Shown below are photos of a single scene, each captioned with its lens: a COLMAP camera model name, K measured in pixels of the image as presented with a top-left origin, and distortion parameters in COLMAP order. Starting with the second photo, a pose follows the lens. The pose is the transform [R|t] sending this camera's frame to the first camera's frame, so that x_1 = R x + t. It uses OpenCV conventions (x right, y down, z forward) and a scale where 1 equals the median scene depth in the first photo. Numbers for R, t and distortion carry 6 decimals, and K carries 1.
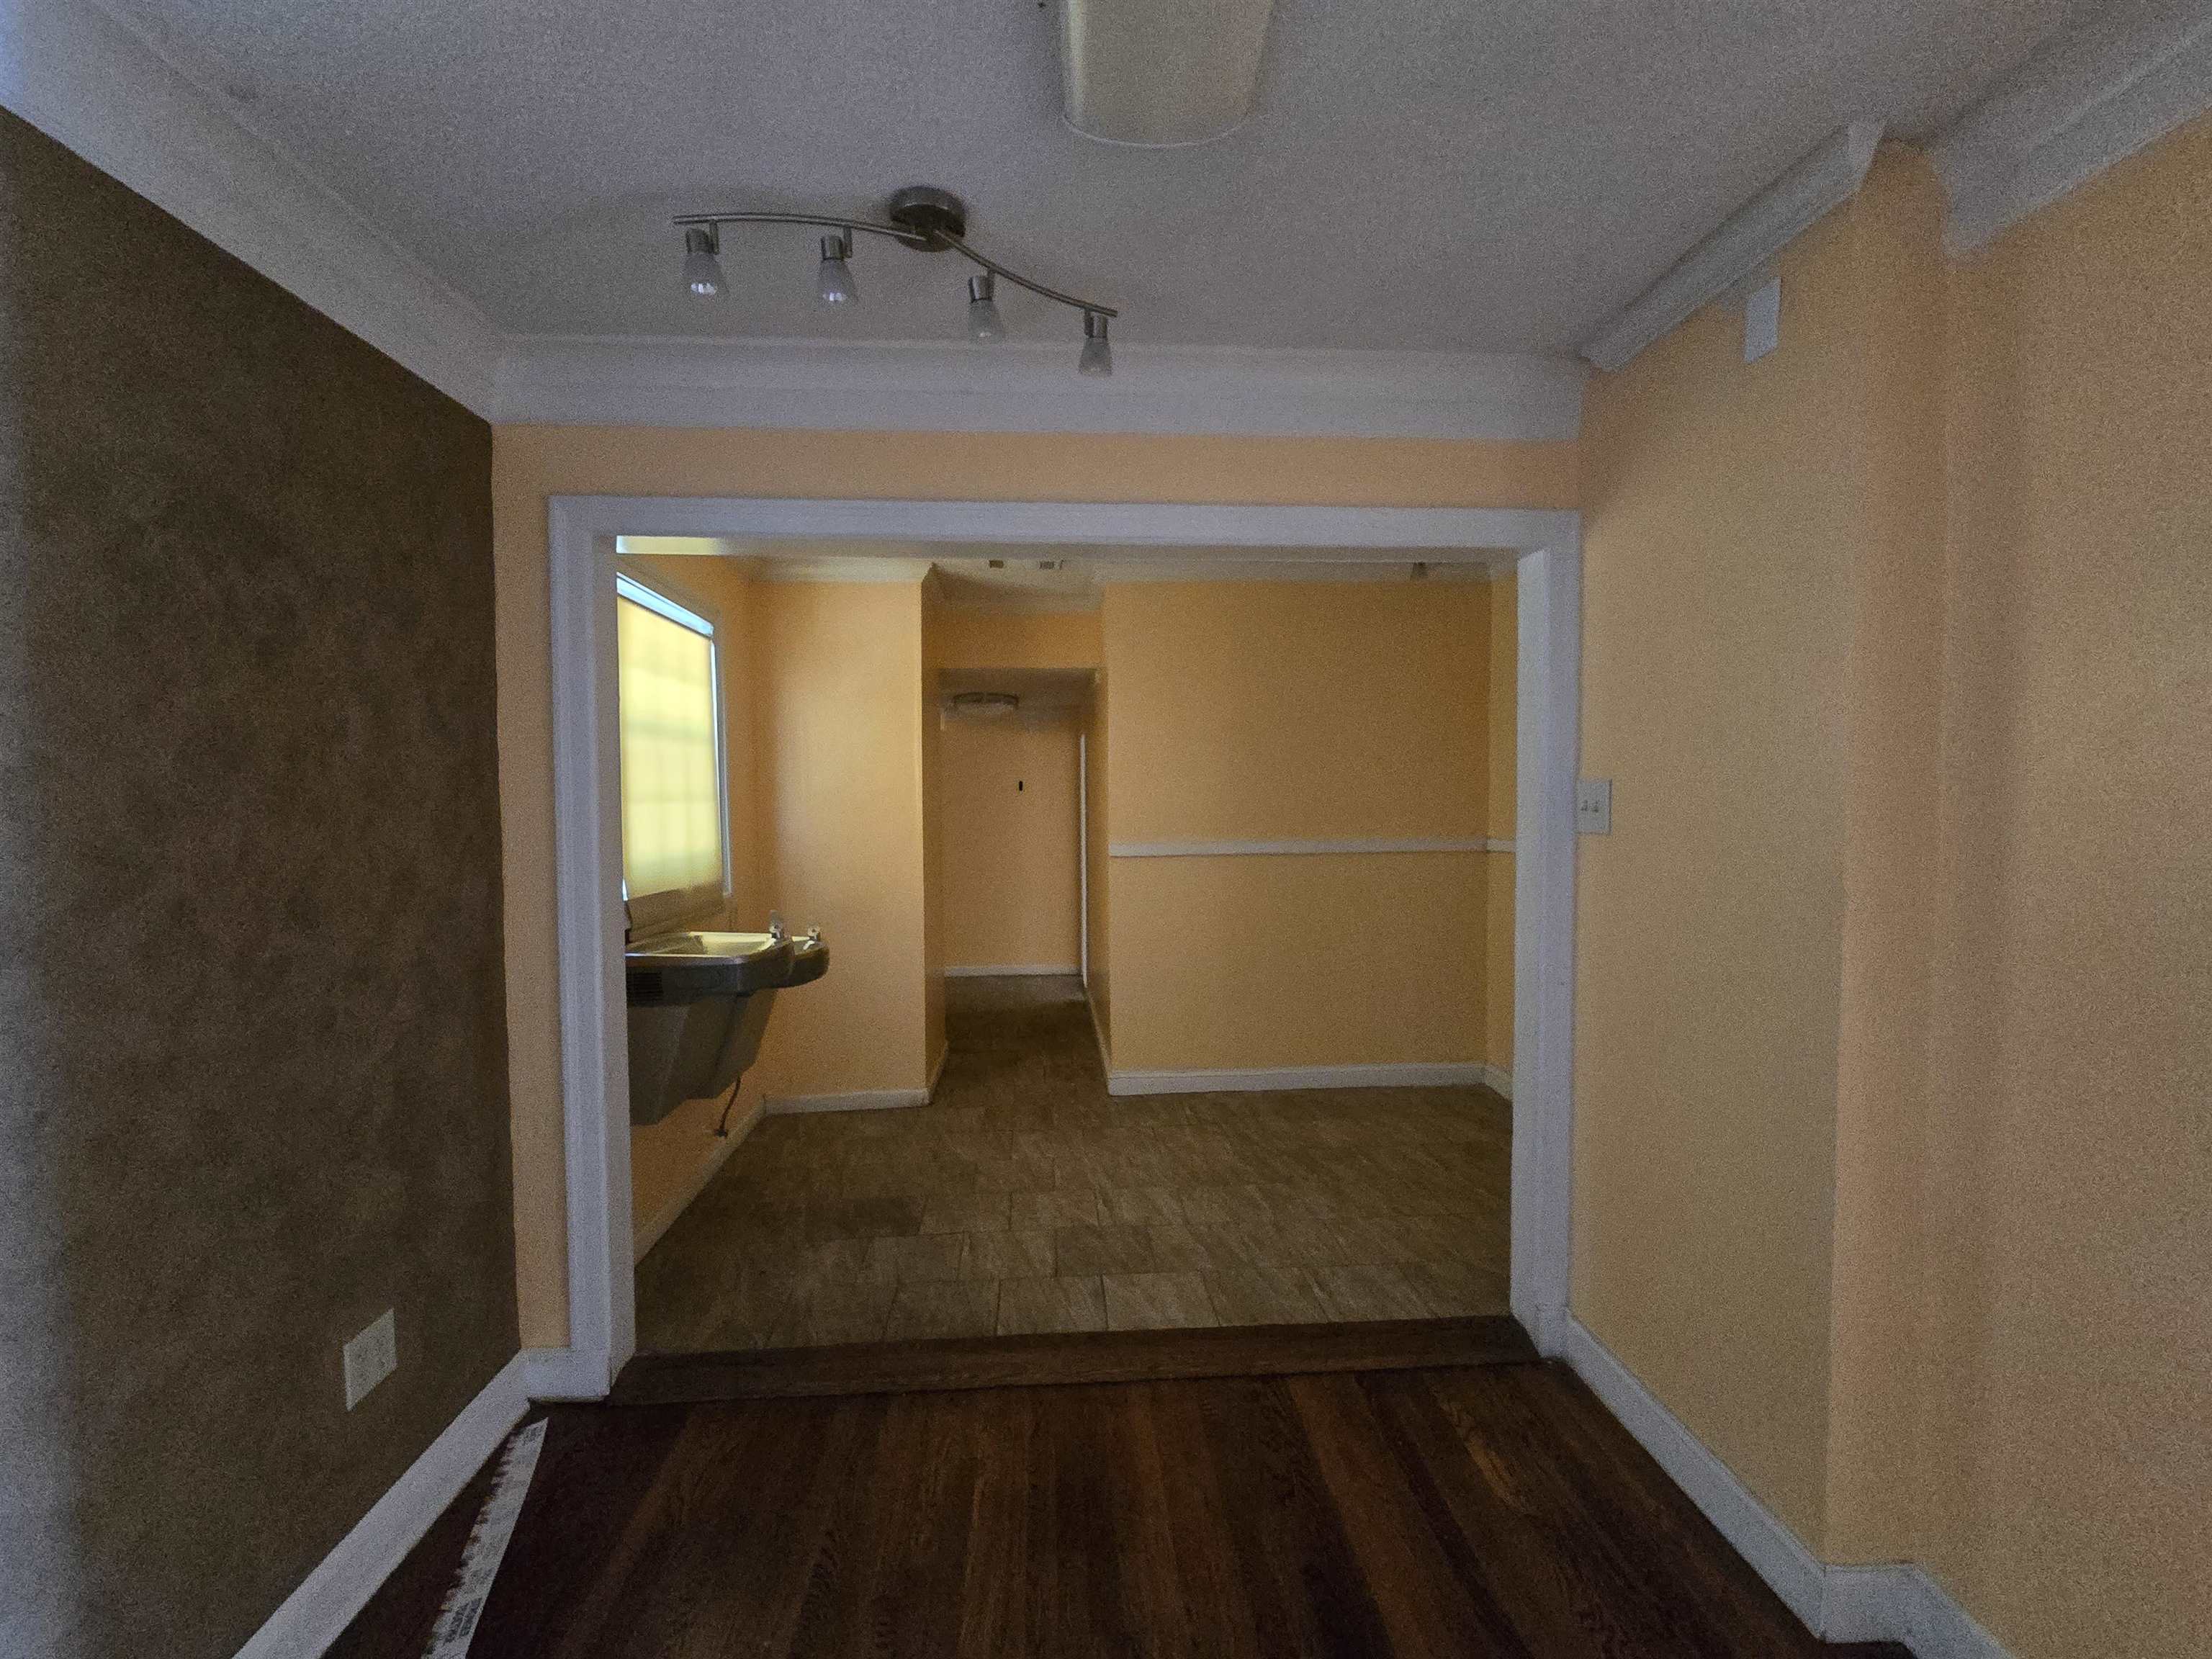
lens RADIAL K [[914.1, 0, 1098.5], [0, 914.1, 827.6], [0, 0, 1]] dist [-0.000514, -0.000127]
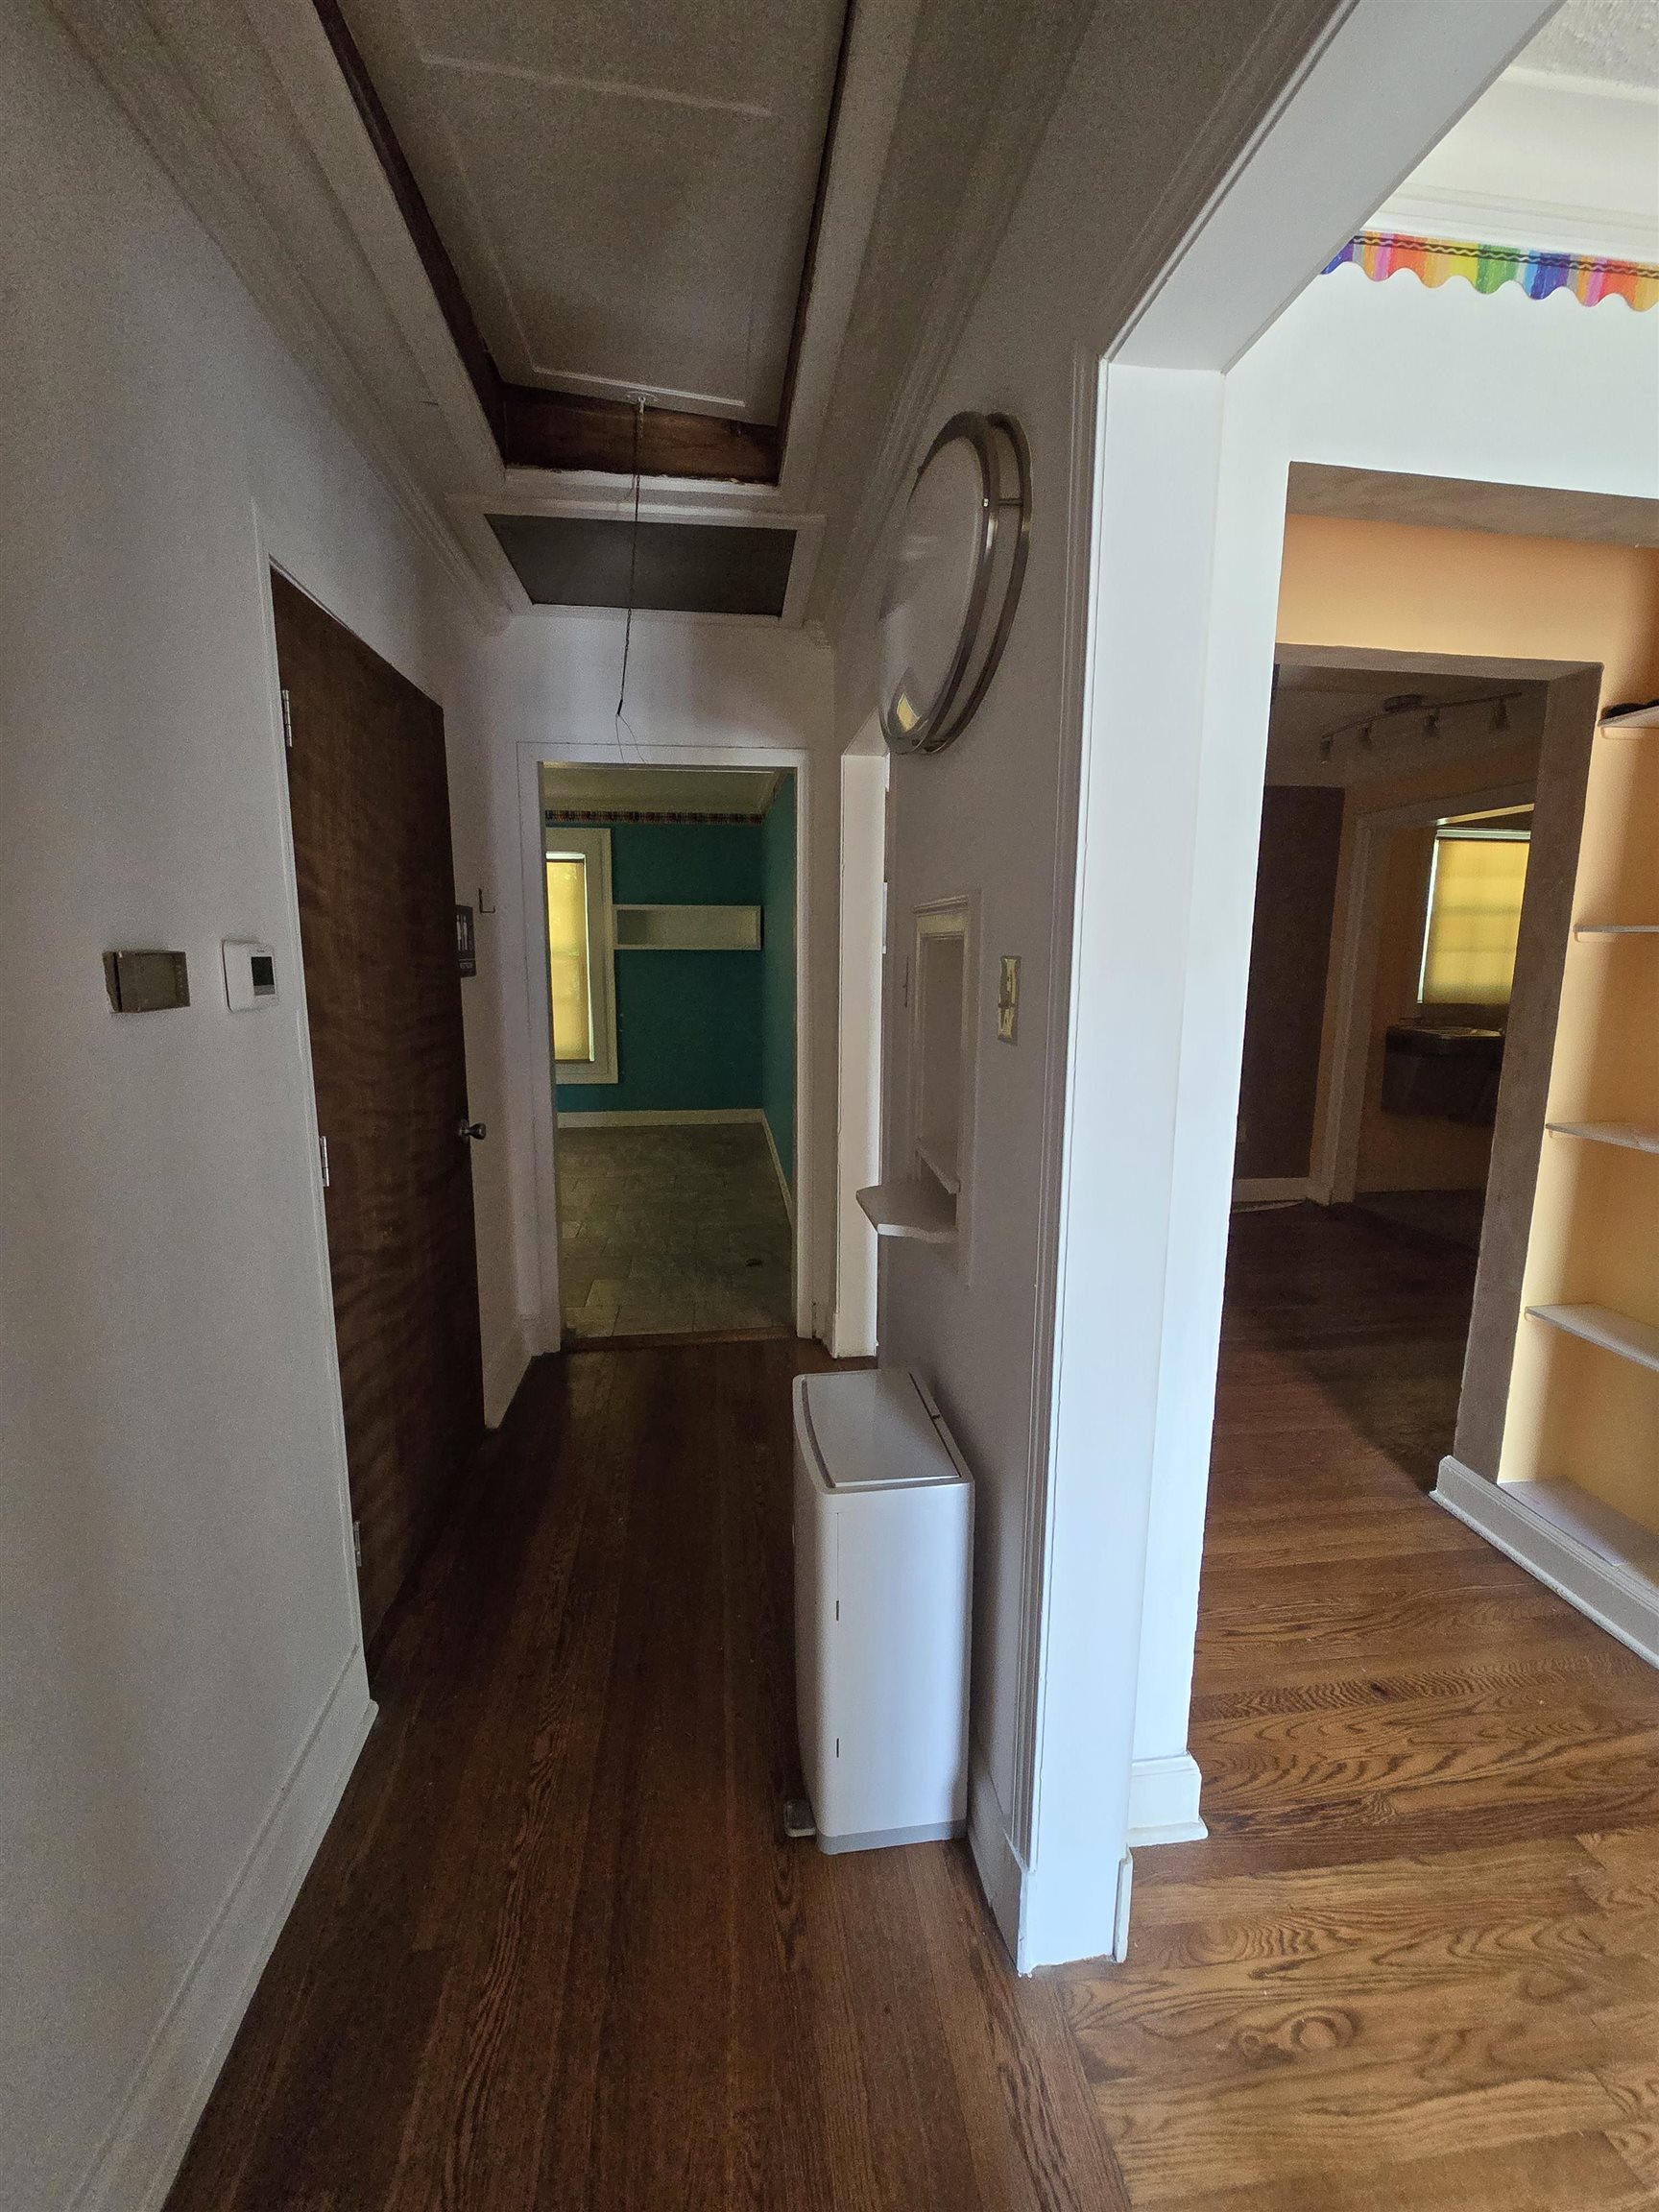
lens RADIAL K [[910.5, 0, 824.2], [0, 910.5, 1104.2], [0, 0, 1]] dist [-0.000564, 0.000733]
pose [[0.068403, 0.176255, -0.981965, 1.529499], [-0.037865, 0.984020, 0.173987, 0.002931], [0.996939, 0.025281, 0.073983, -0.445071]]
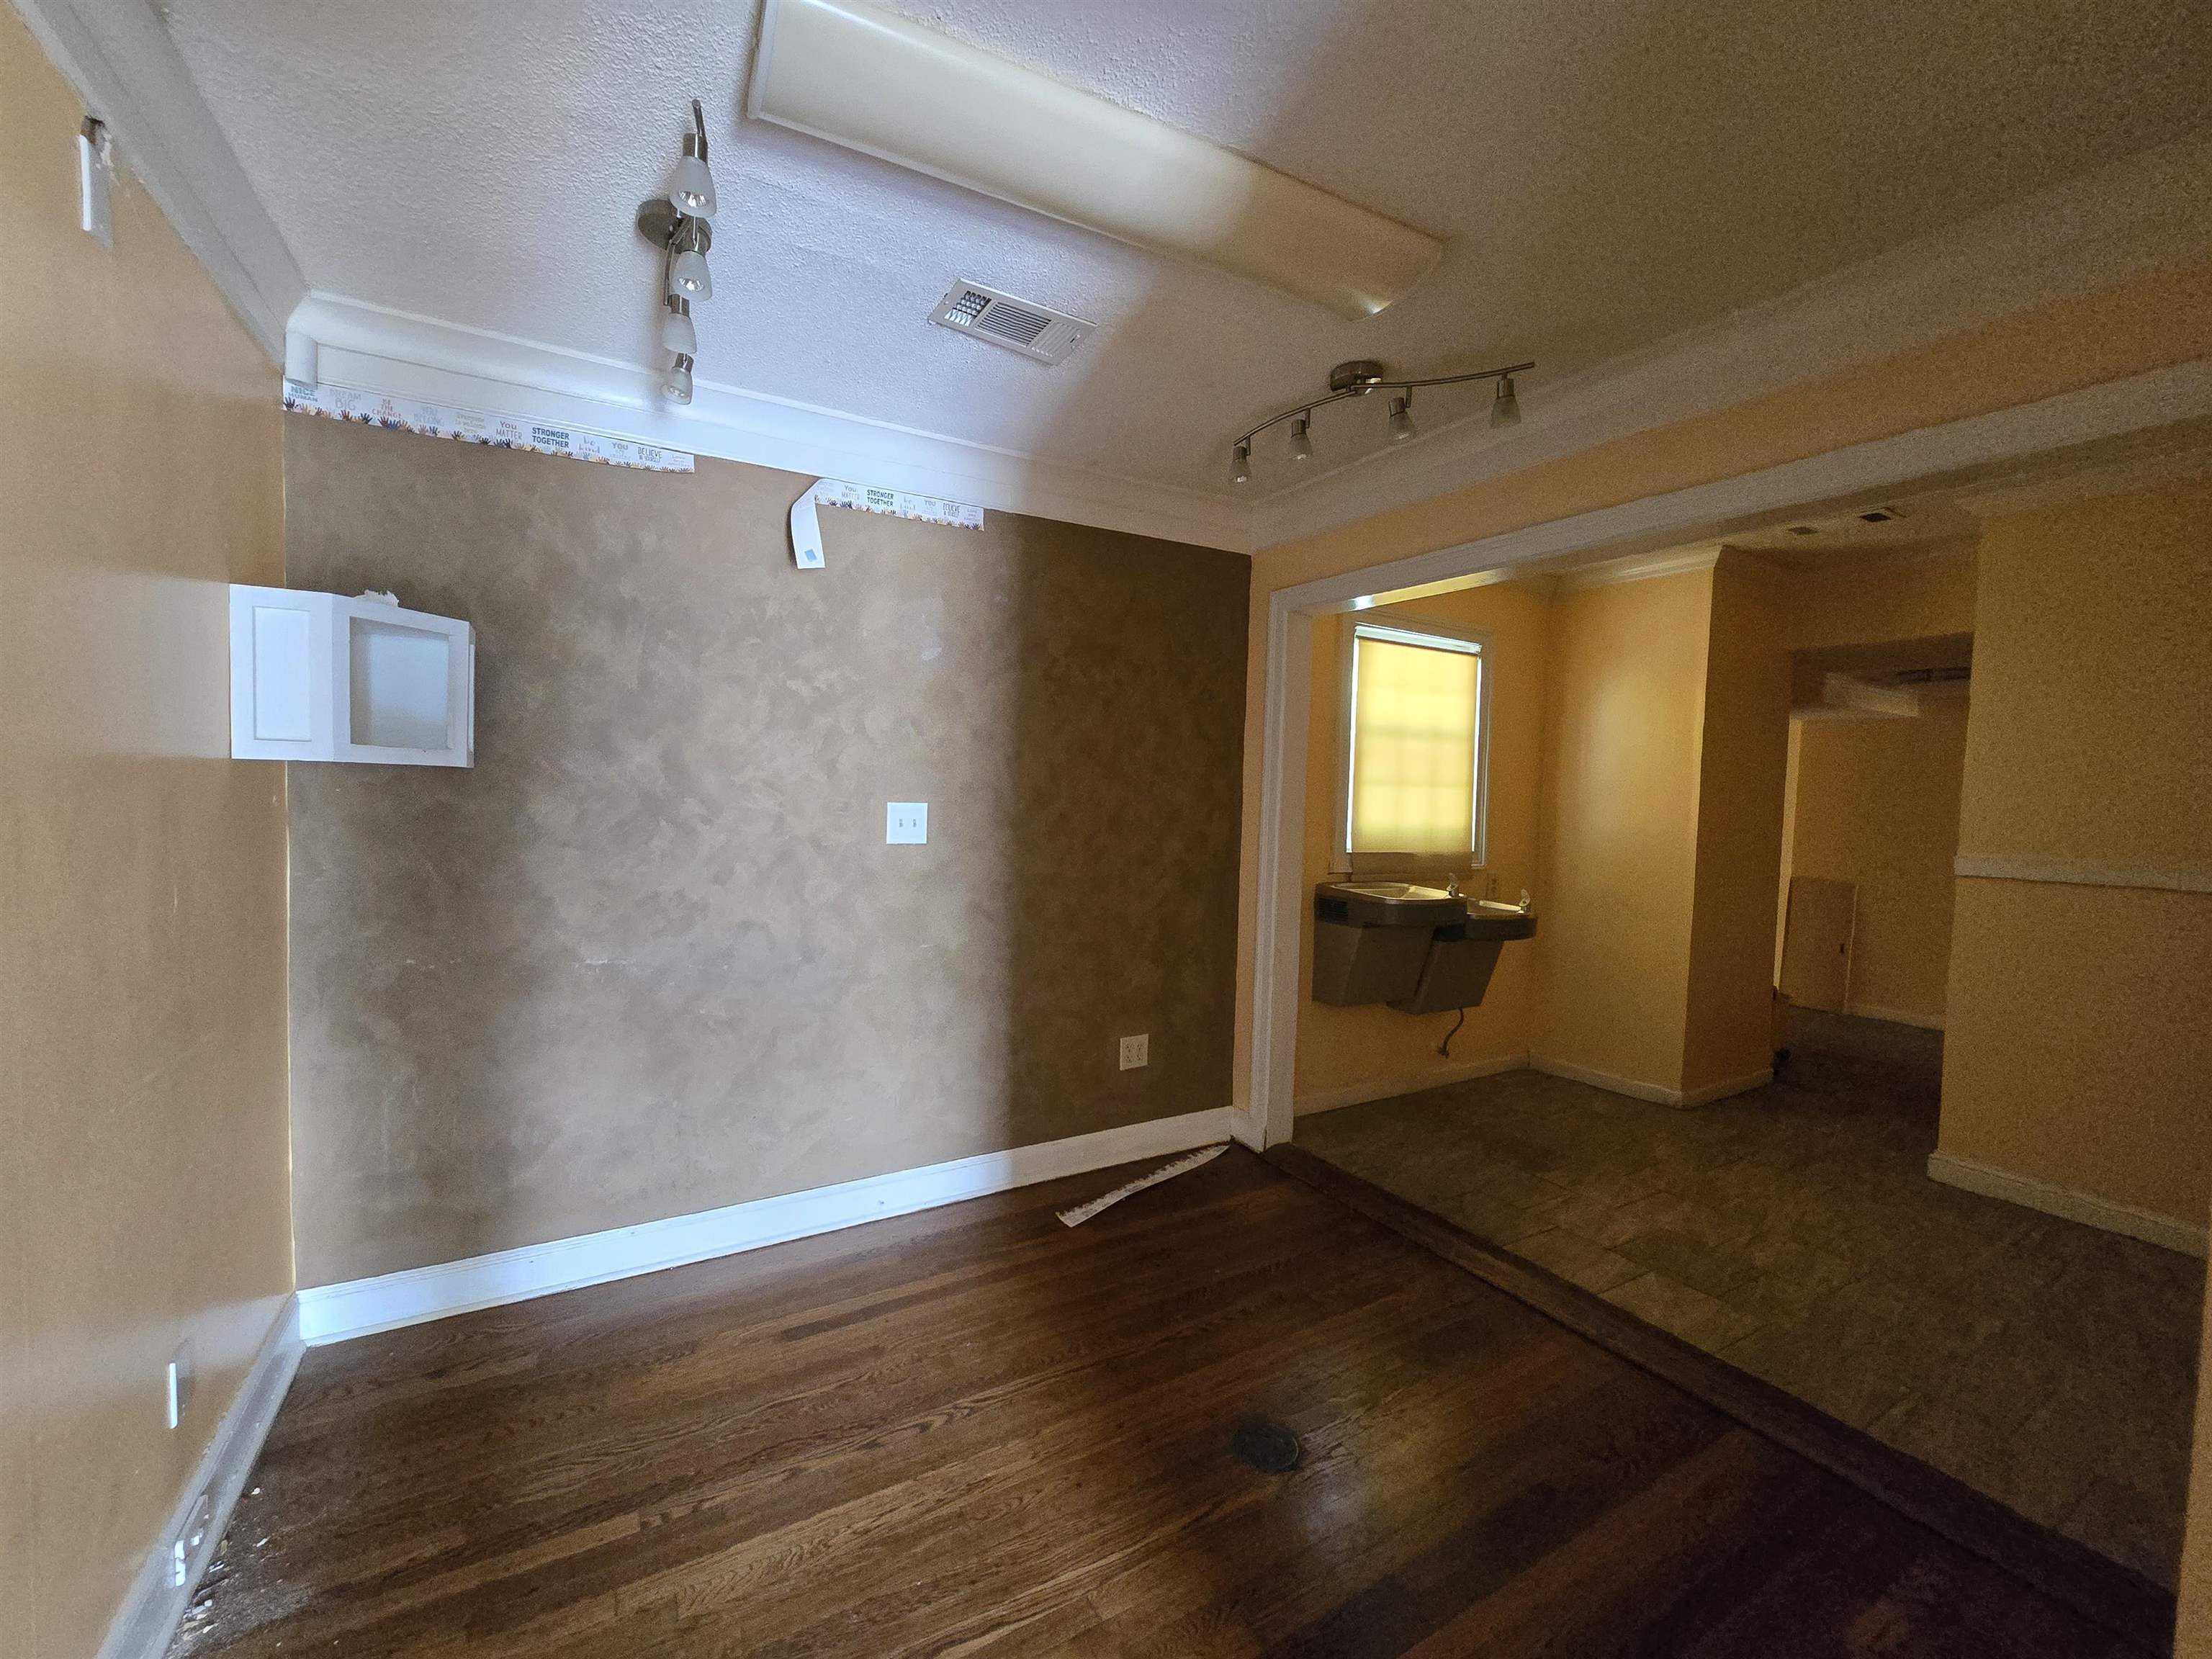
lens RADIAL K [[910.5, 0, 1093.7], [0, 910.5, 828.4], [0, 0, 1]] dist [-0.000564, 0.000733]
pose [[0.451237, 0.061617, -0.890274, 0.665071], [-0.060330, 0.997437, 0.038456, 0.013260], [0.890363, 0.036357, 0.453798, -0.003612]]
